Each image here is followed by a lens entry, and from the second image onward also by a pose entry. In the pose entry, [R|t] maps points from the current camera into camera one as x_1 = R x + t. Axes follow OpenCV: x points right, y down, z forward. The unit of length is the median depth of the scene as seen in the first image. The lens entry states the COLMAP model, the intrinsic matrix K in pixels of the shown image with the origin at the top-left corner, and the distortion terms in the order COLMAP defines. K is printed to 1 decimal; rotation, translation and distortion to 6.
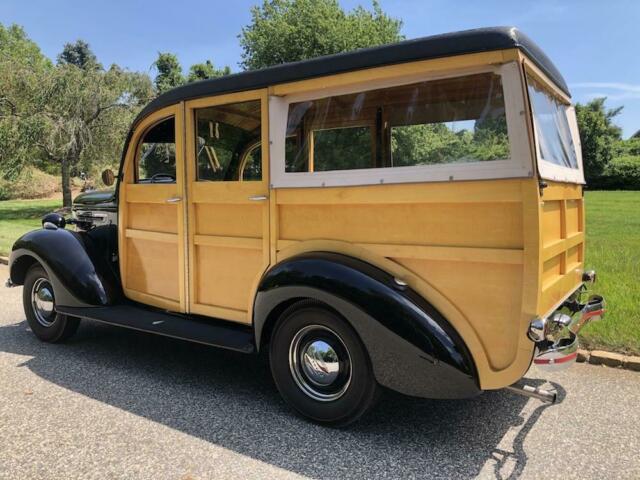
lens RADIAL K [[525.5, 0, 321.3], [0, 525.5, 233.7], [0, 0, 1]] dist [0.023203, -0.017424]
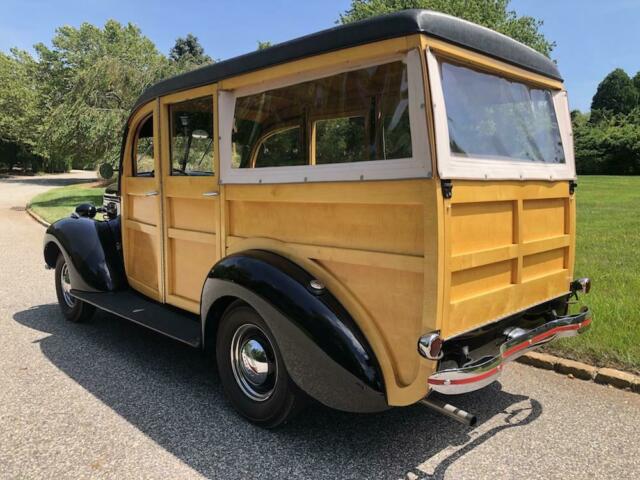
lens RADIAL K [[525.5, 0, 318.7], [0, 525.5, 236.3], [0, 0, 1]] dist [0.023203, -0.017424]
pose [[0.978817, 0.025334, -0.203162, 0.288771], [-0.018795, 0.999243, 0.034050, -0.025104], [0.203870, -0.029510, 0.978553, 0.057084]]
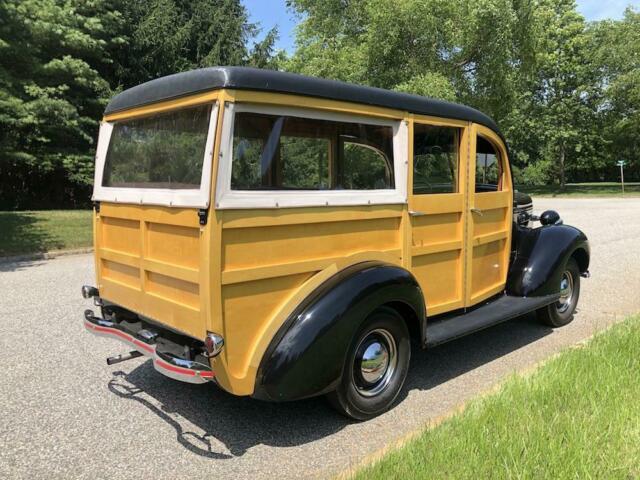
lens RADIAL K [[525.5, 0, 317.1], [0, 525.5, 240.4], [0, 0, 1]] dist [0.023203, -0.017424]
pose [[-0.232487, 0.116687, -0.965574, 1.288431], [-0.064400, 0.988751, 0.134994, -0.175180], [0.970465, 0.093568, -0.222357, 1.451746]]
